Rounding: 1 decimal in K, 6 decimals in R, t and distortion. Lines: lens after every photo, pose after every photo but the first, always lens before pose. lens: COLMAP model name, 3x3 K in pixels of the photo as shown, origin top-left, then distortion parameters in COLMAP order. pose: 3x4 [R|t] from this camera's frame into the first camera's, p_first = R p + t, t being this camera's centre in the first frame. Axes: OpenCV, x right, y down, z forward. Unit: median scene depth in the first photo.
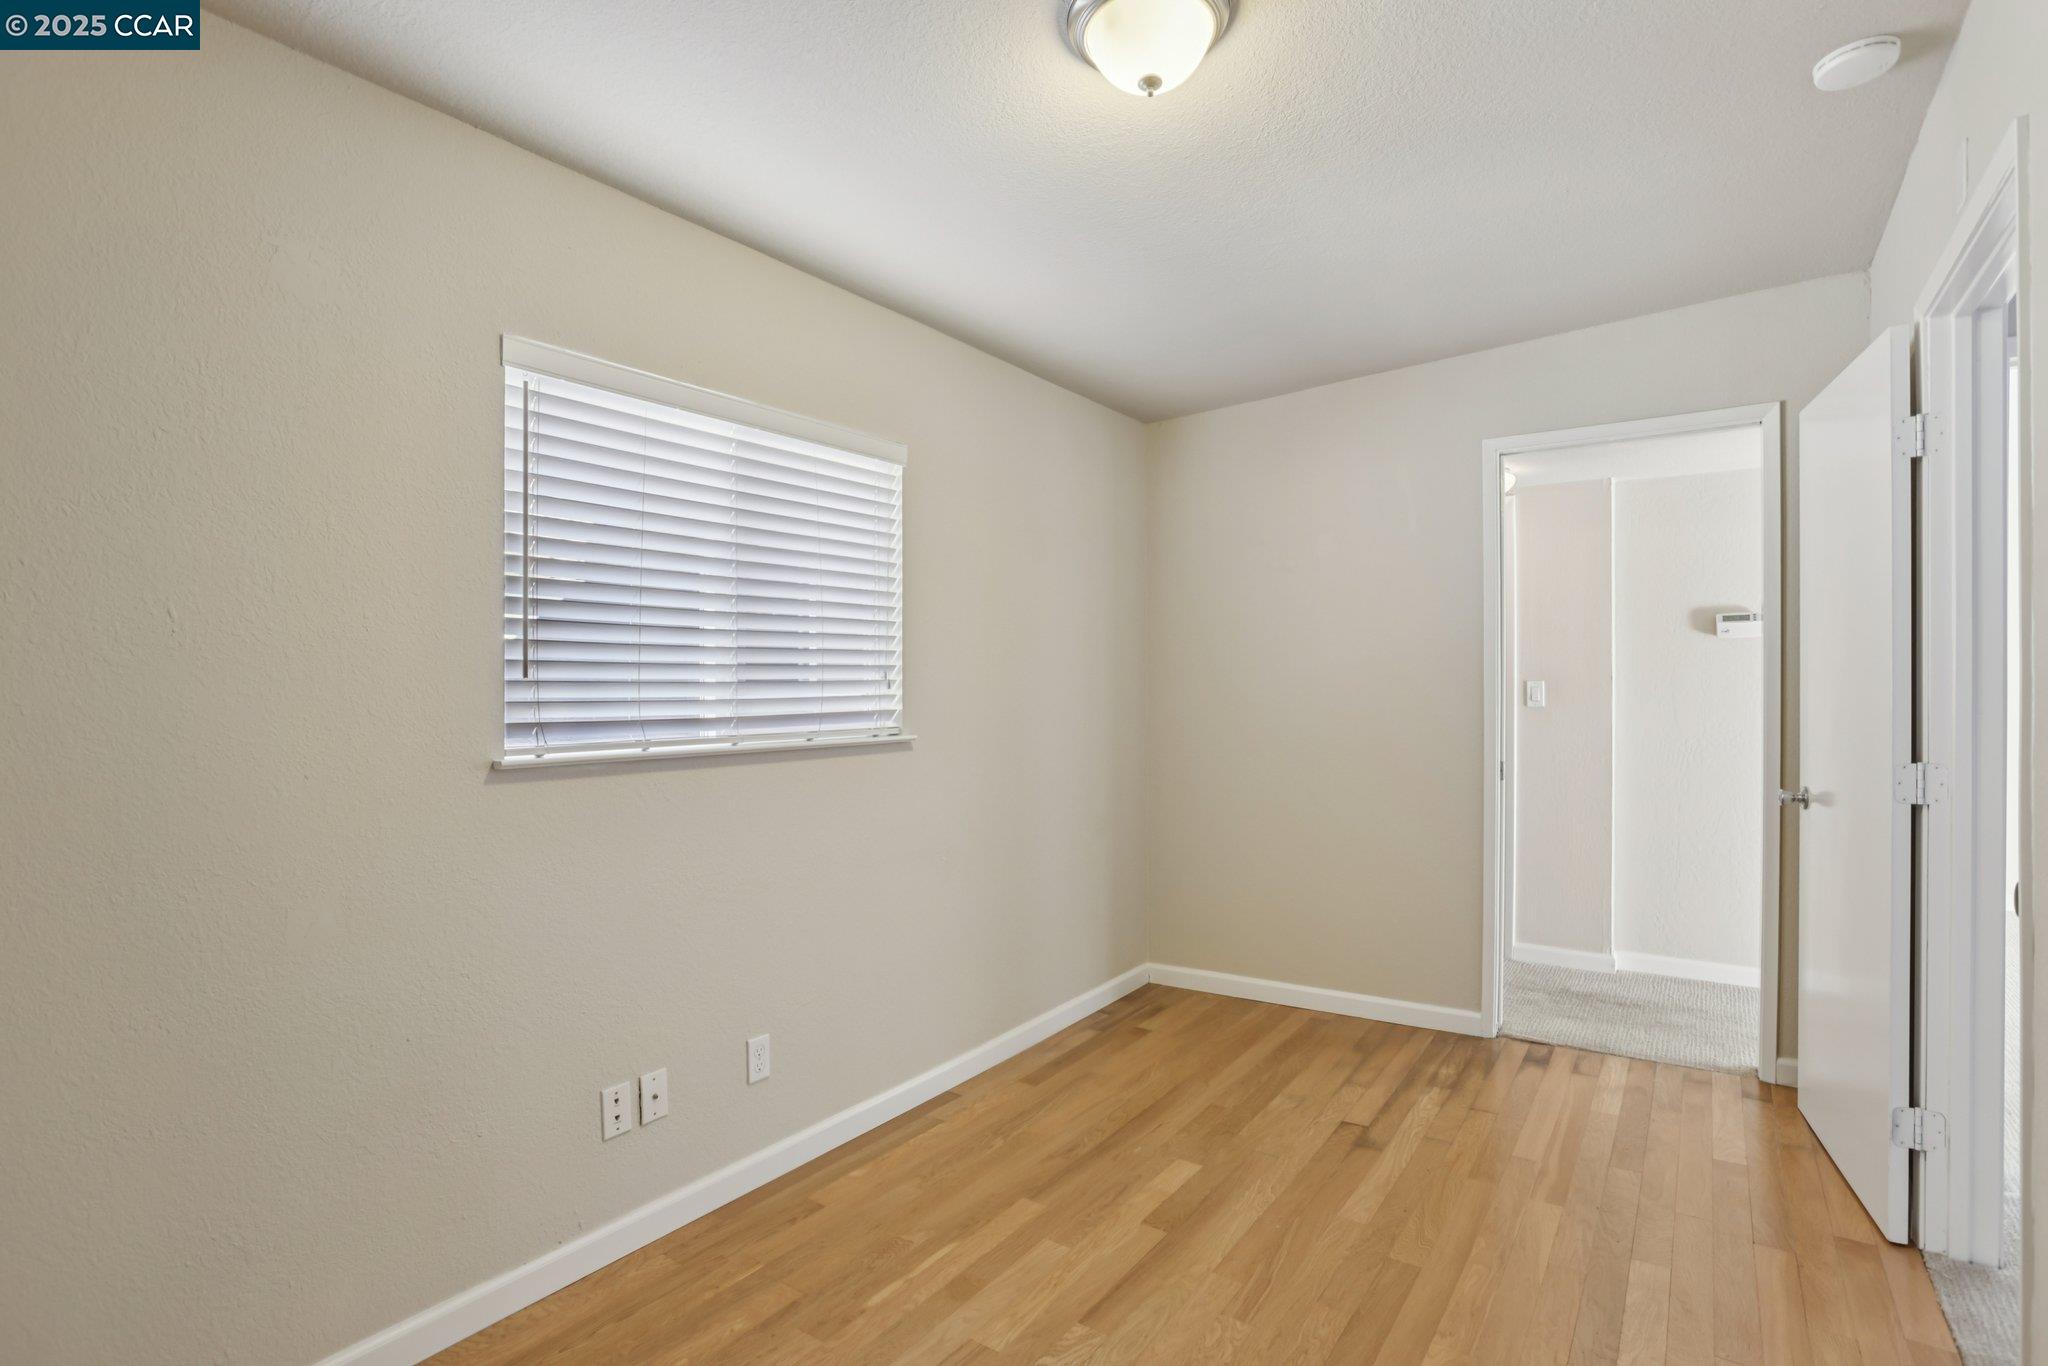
lens RADIAL K [[993.2, 0, 1032.5], [0, 993.2, 686.8], [0, 0, 1]] dist [-0.026918, 0.020168]
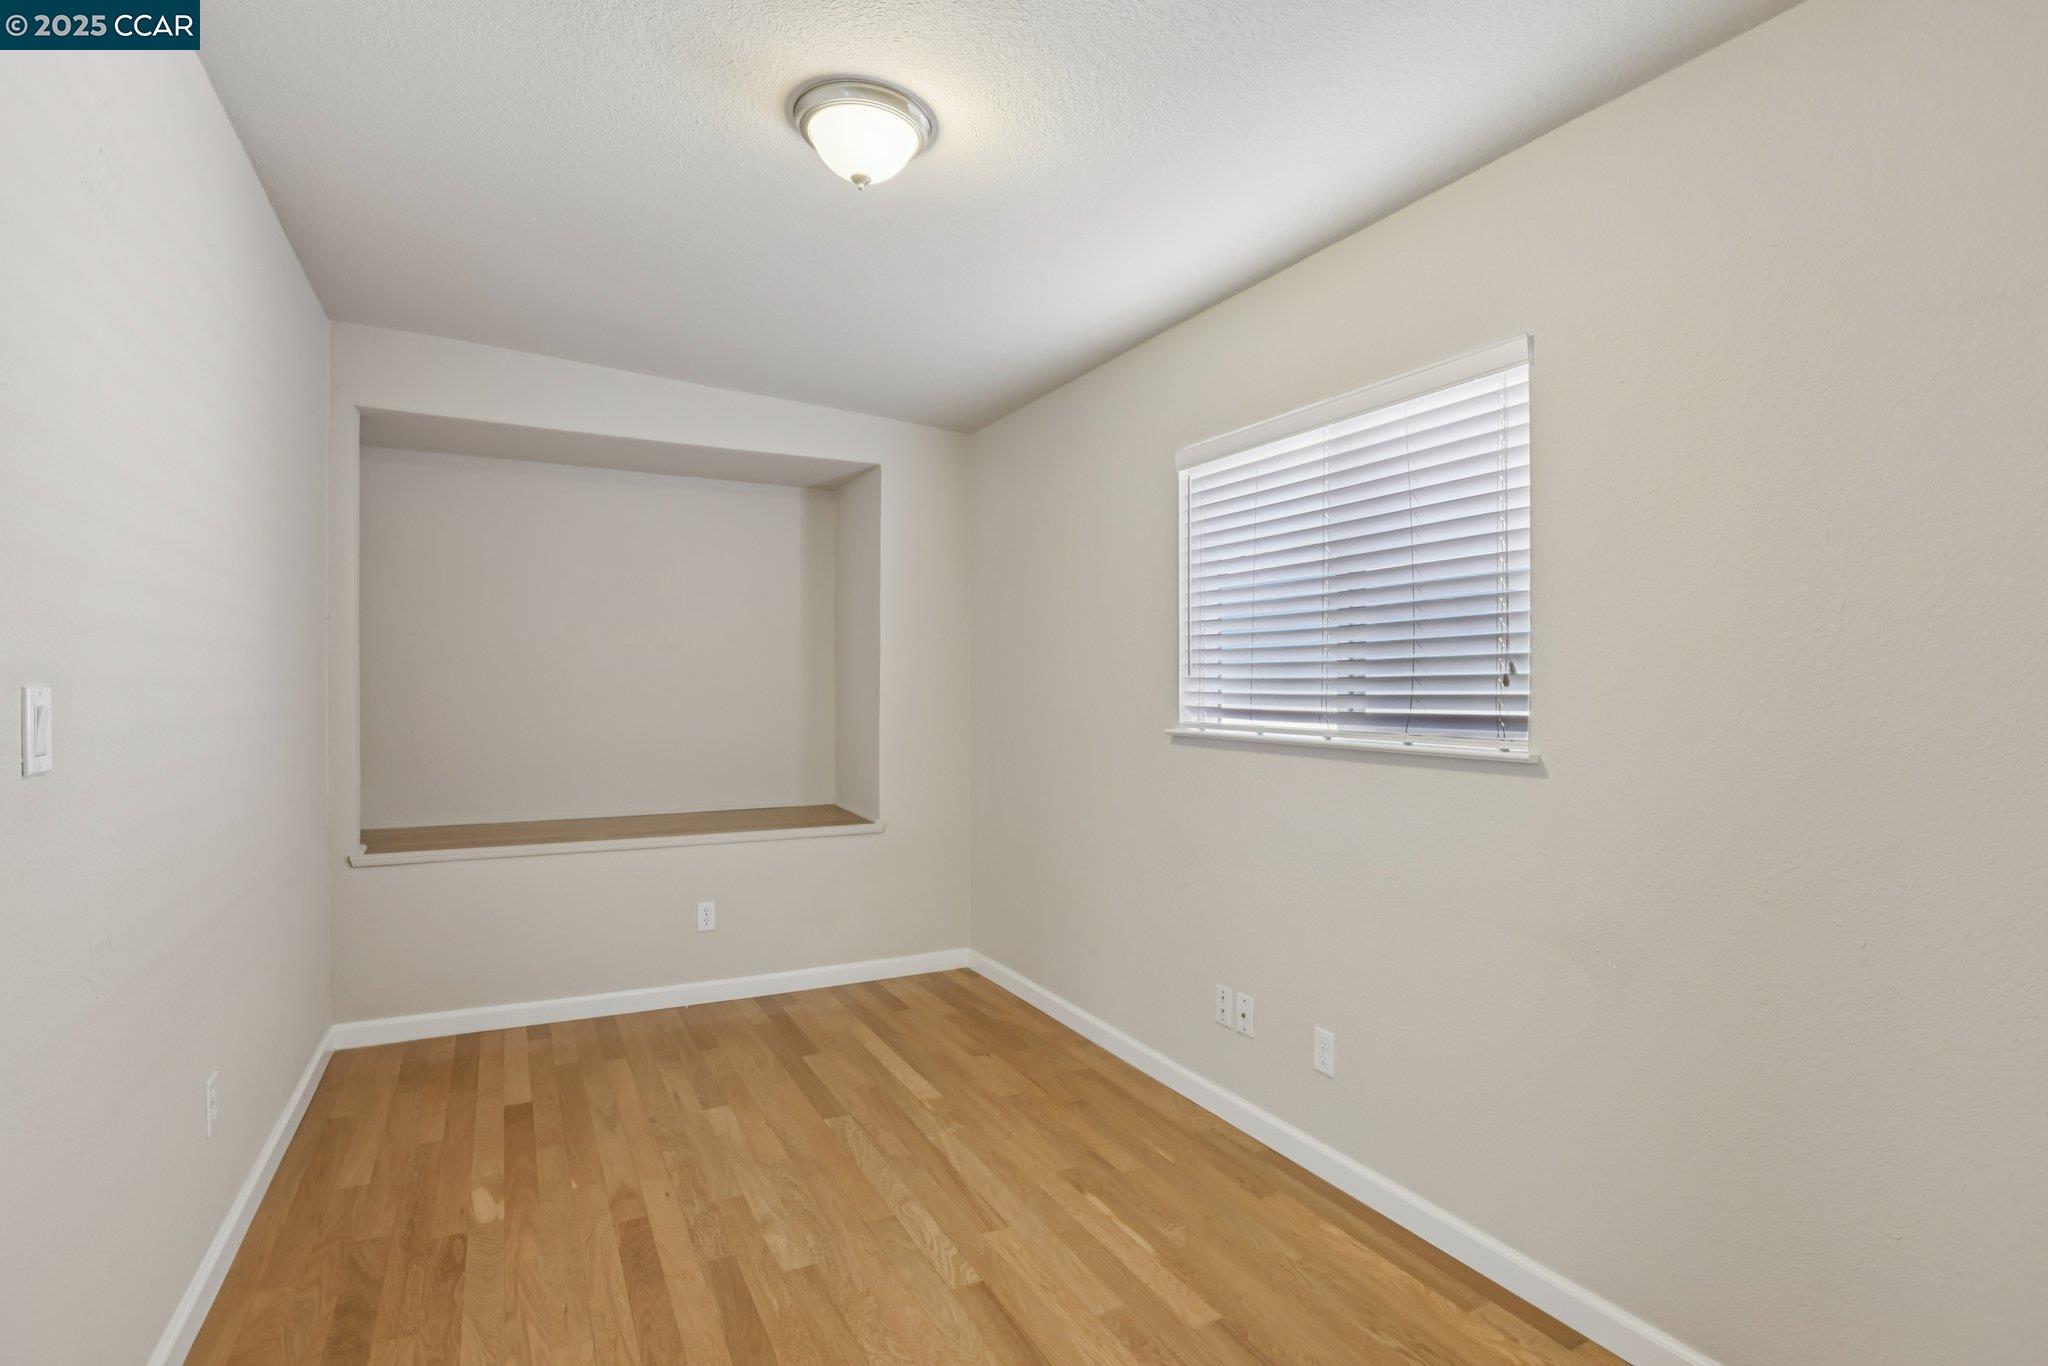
lens RADIAL K [[993.2, 0, 1032.5], [0, 993.2, 686.8], [0, 0, 1]] dist [-0.026918, 0.020168]
pose [[-0.444887, 0.009236, -0.895539, 0.613869], [-0.000397, 0.999945, 0.010511, -0.005286], [0.895587, 0.005032, -0.444858, 0.961120]]
